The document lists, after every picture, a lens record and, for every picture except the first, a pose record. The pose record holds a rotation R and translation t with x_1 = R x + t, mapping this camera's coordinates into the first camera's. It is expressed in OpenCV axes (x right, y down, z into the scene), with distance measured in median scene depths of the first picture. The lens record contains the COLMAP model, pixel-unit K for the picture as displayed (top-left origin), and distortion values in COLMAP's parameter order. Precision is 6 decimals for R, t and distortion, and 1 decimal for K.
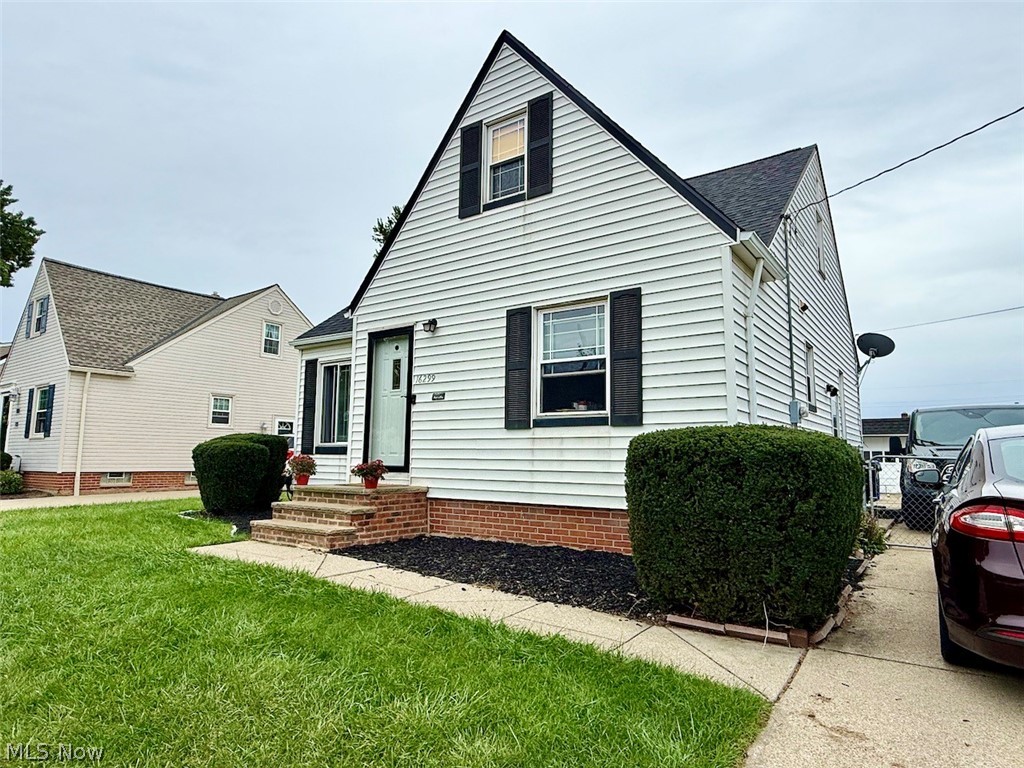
lens RADIAL K [[614.0, 0, 507.1], [0, 614.0, 381.2], [0, 0, 1]] dist [-0.003565, 0.003361]
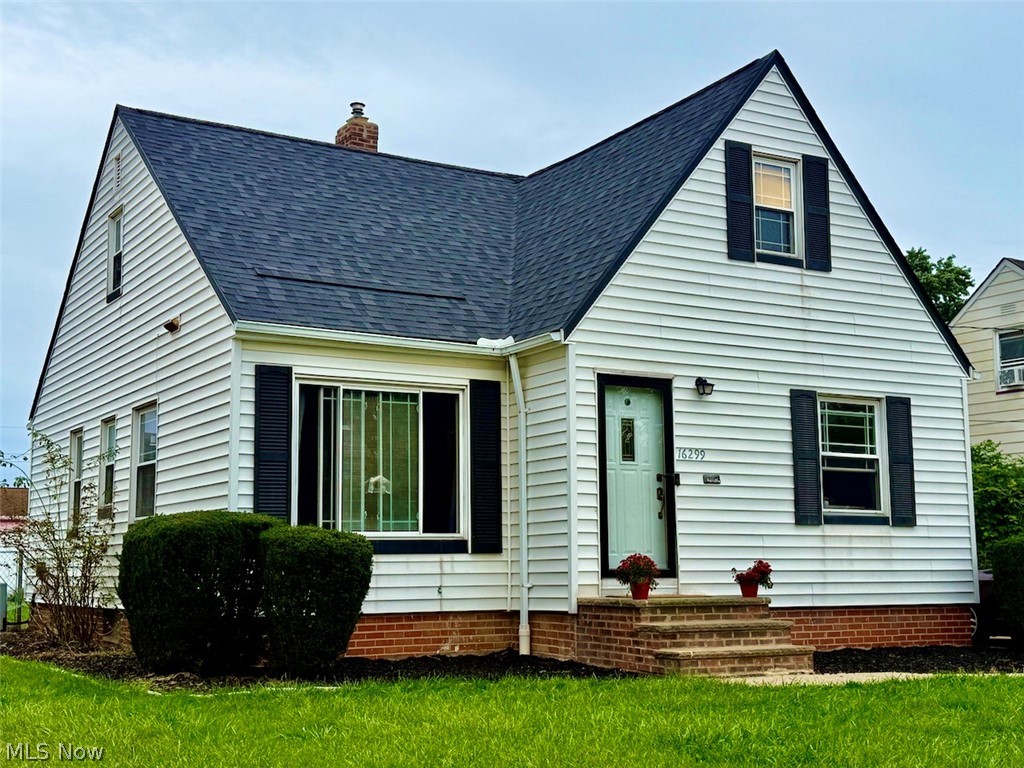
lens RADIAL K [[1331.2, 0, 512.0], [0, 1331.2, 384.0], [0, 0, 1]] dist [0.118755, -0.100801]
pose [[0.401572, 0.108951, 0.909324, -1.902263], [-0.106377, 0.991727, -0.071847, 0.057631], [-0.909628, -0.067880, 0.409840, 0.577002]]
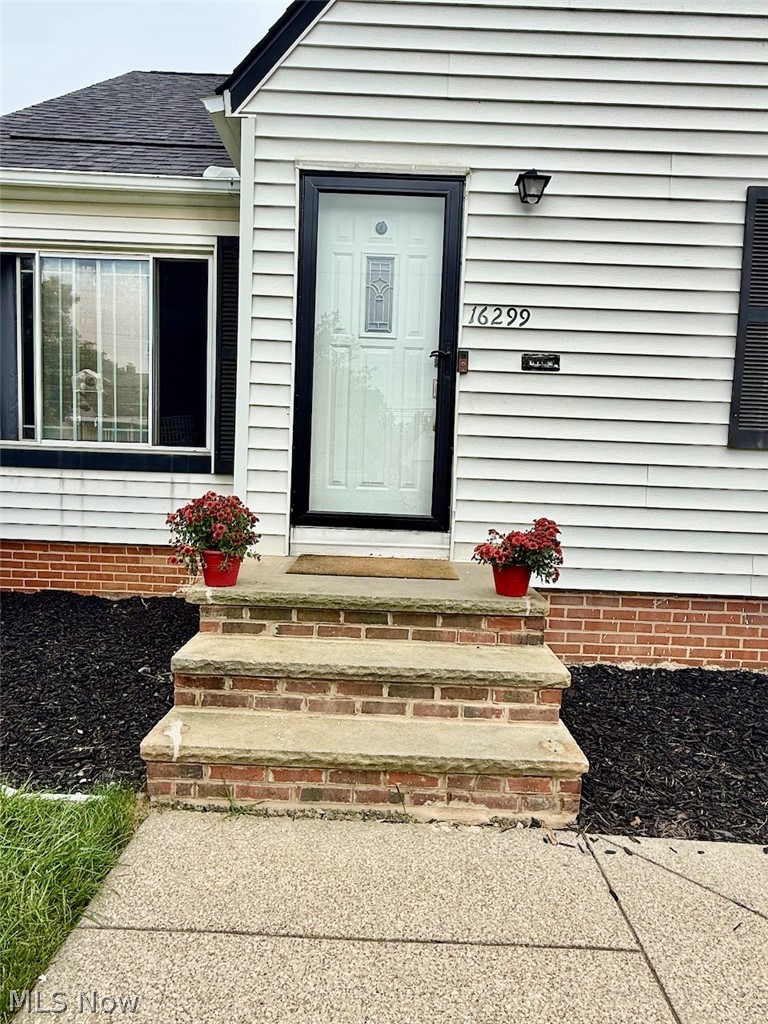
lens RADIAL K [[614.0, 0, 386.2], [0, 614.0, 508.7], [0, 0, 1]] dist [-0.003565, 0.003361]
pose [[0.813342, -0.023006, 0.581331, -0.488582], [-0.103416, 0.977588, 0.183378, 0.062168], [-0.572521, -0.209268, 0.792734, 0.741739]]
